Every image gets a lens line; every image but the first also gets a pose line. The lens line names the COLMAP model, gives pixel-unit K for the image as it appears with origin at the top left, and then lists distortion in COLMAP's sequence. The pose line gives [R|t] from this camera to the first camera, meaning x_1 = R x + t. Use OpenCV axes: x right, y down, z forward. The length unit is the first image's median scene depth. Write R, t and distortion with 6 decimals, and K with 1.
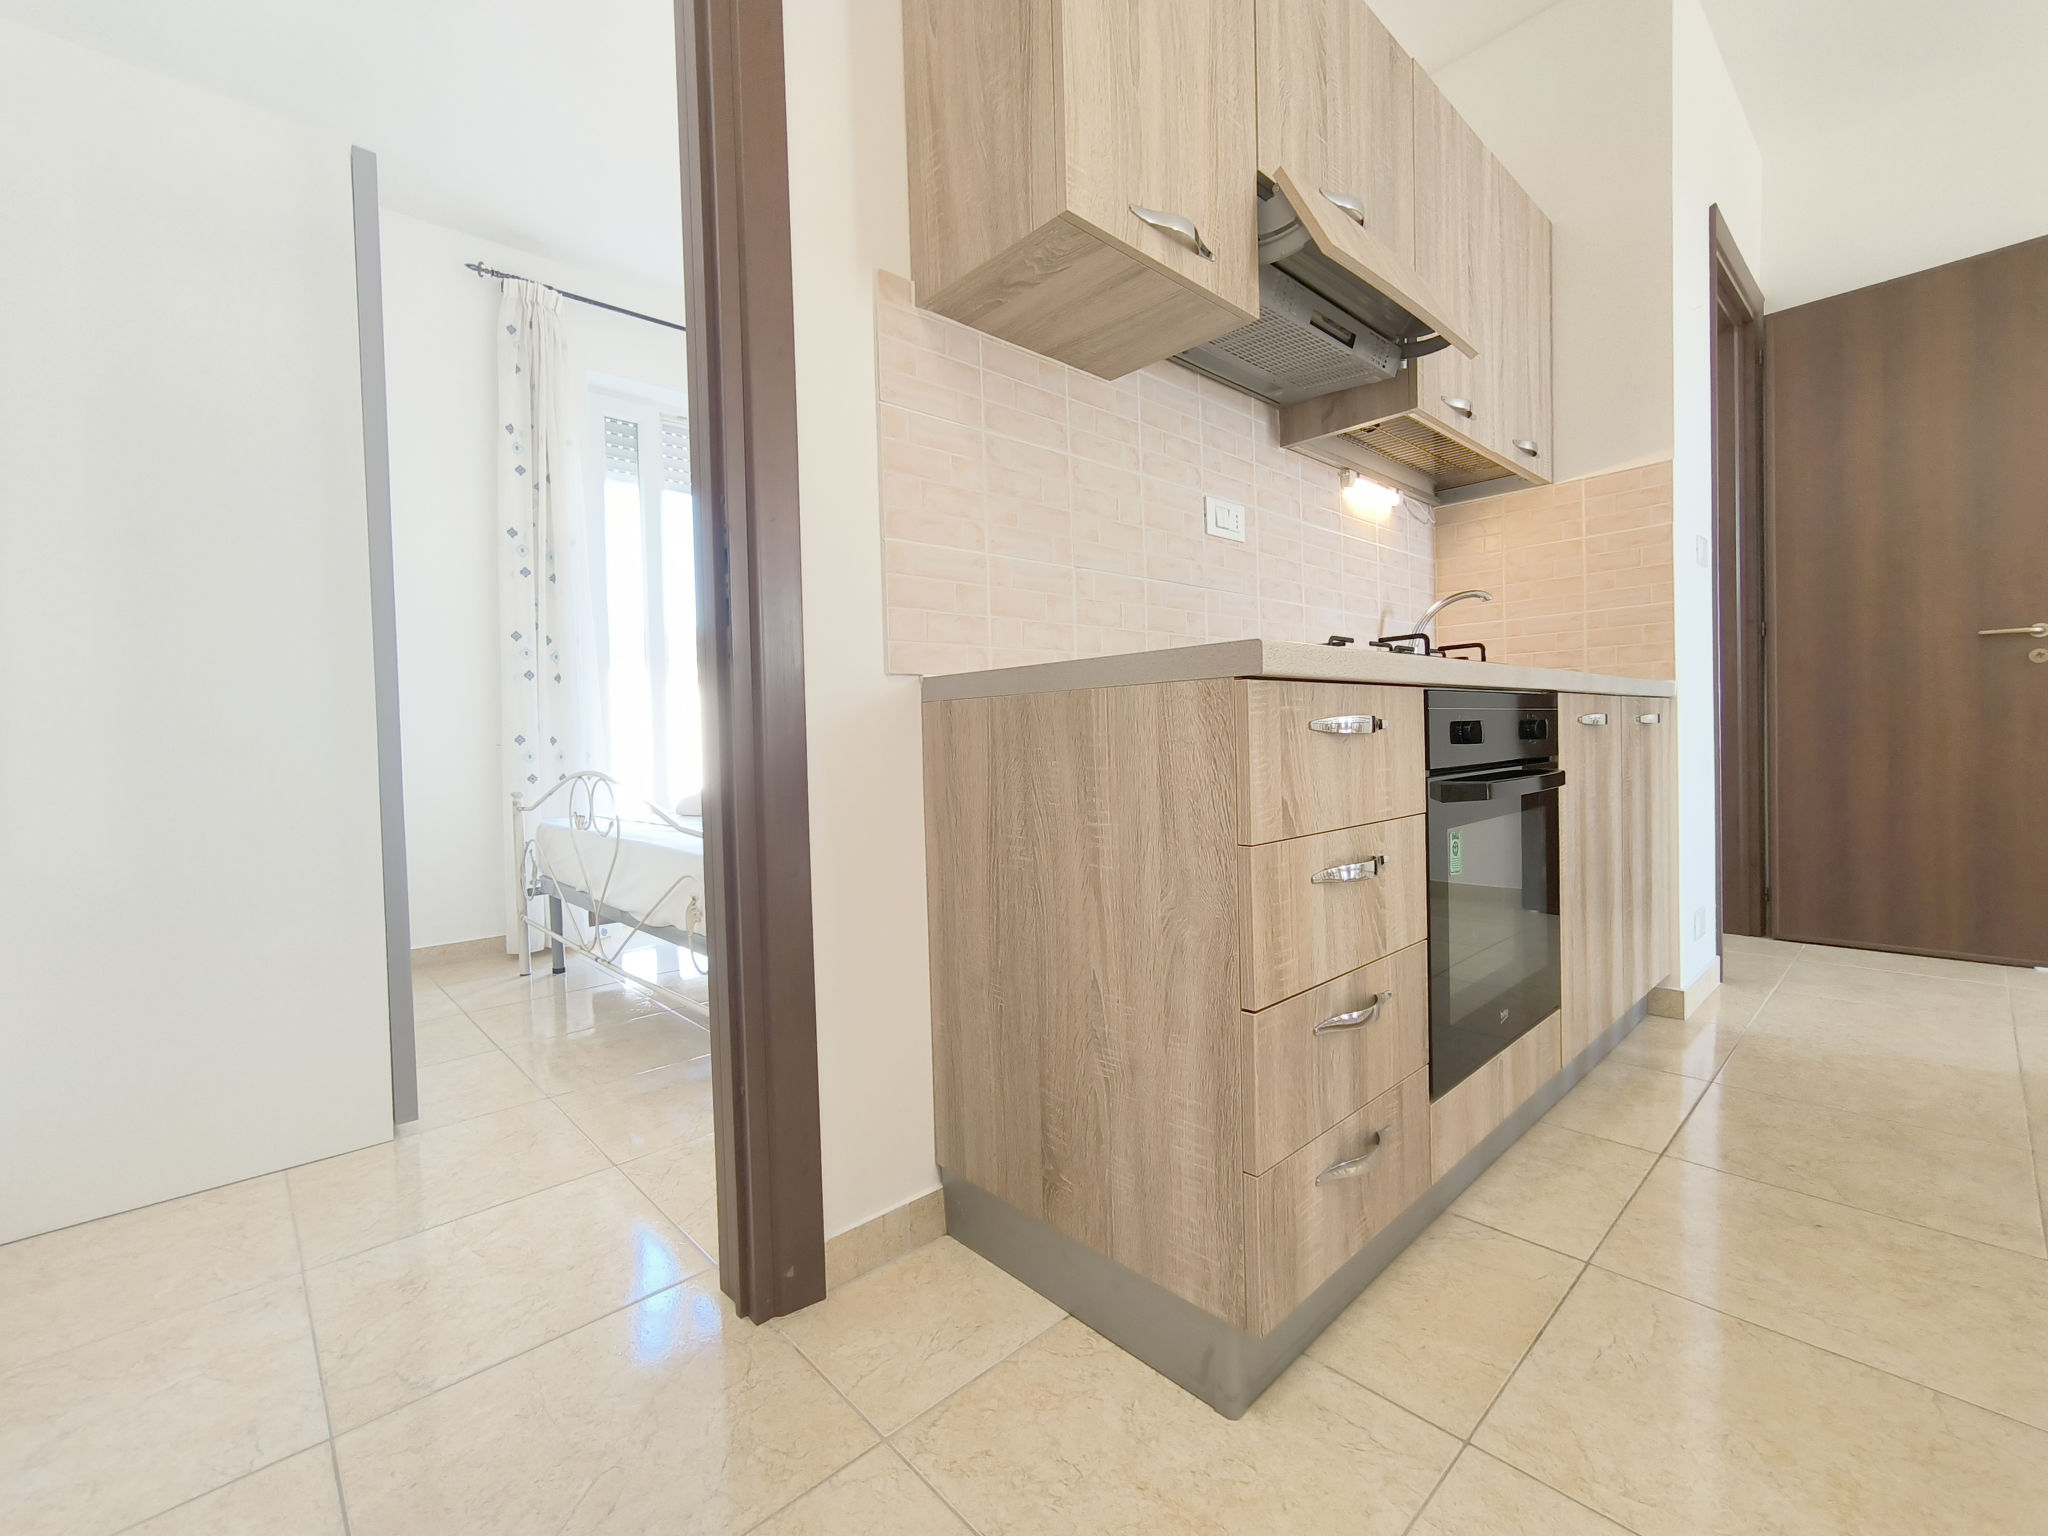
lens RADIAL K [[880.3, 0, 1019.9], [0, 880.3, 760.2], [0, 0, 1]] dist [-0.012177, 0.004895]
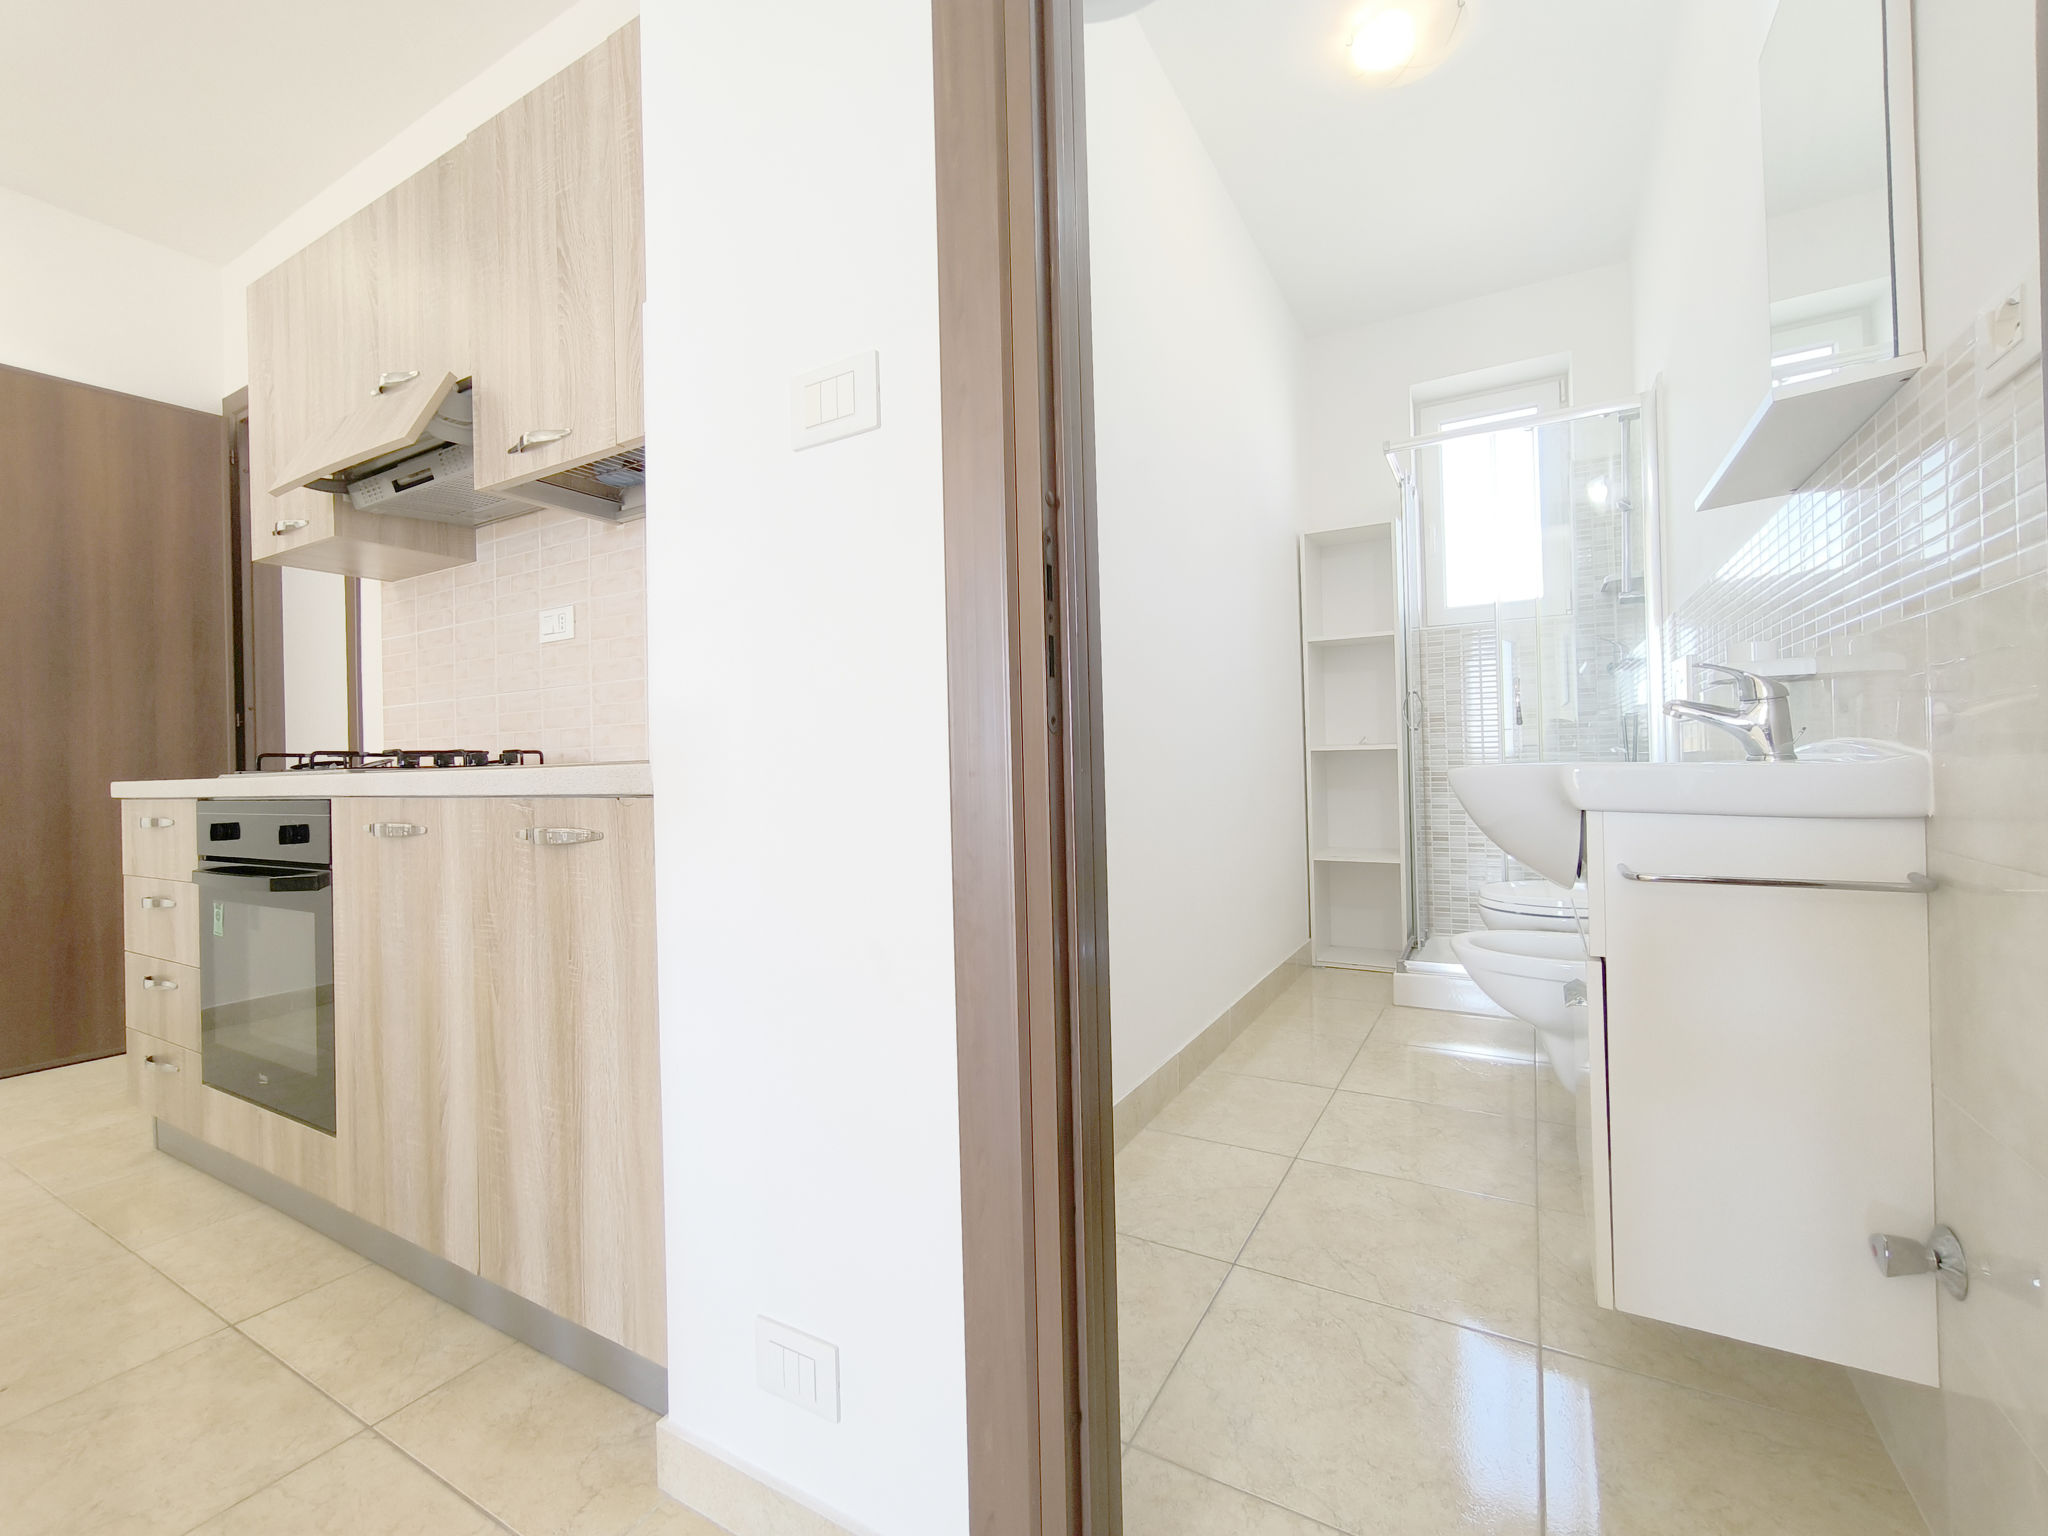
lens RADIAL K [[880.3, 0, 1019.9], [0, 880.3, 760.2], [0, 0, 1]] dist [-0.012177, 0.004895]
pose [[0.294228, 0.018842, -0.955550, 1.779596], [-0.010870, 0.999807, 0.016367, -0.148134], [0.955674, 0.005571, 0.294376, 1.475482]]
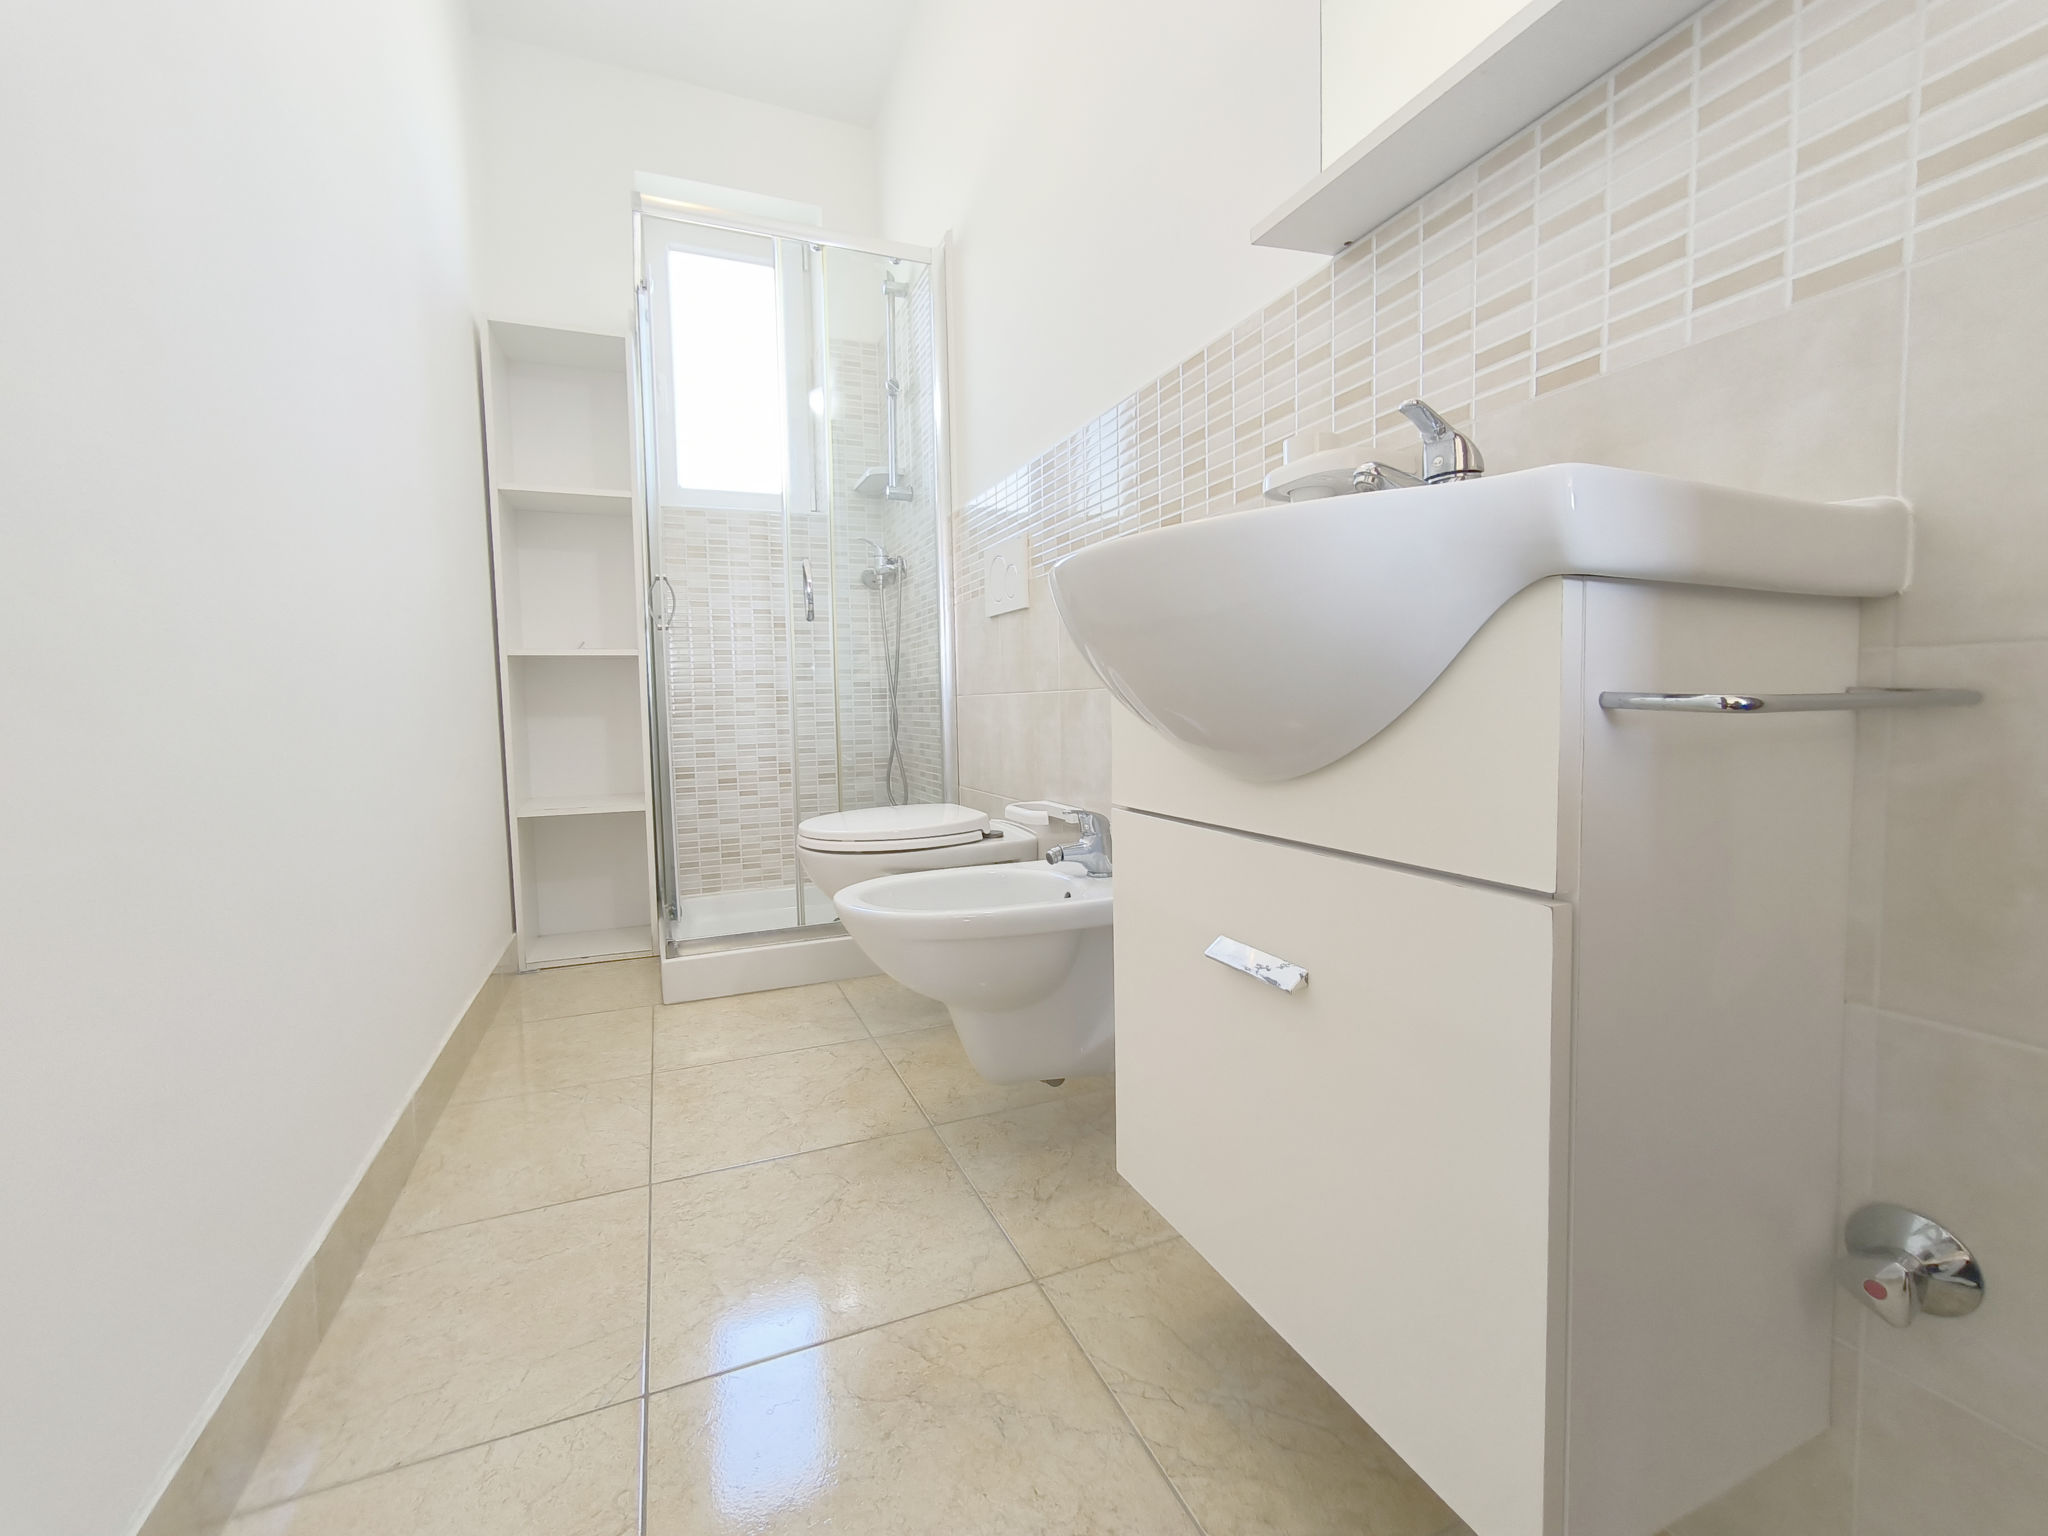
lens RADIAL K [[880.3, 0, 1019.9], [0, 880.3, 760.2], [0, 0, 1]] dist [-0.012177, 0.004895]
pose [[0.937296, 0.028154, -0.347396, 1.188301], [-0.012339, 0.998788, 0.047655, -0.044708], [0.348317, -0.040381, 0.936507, 1.746221]]
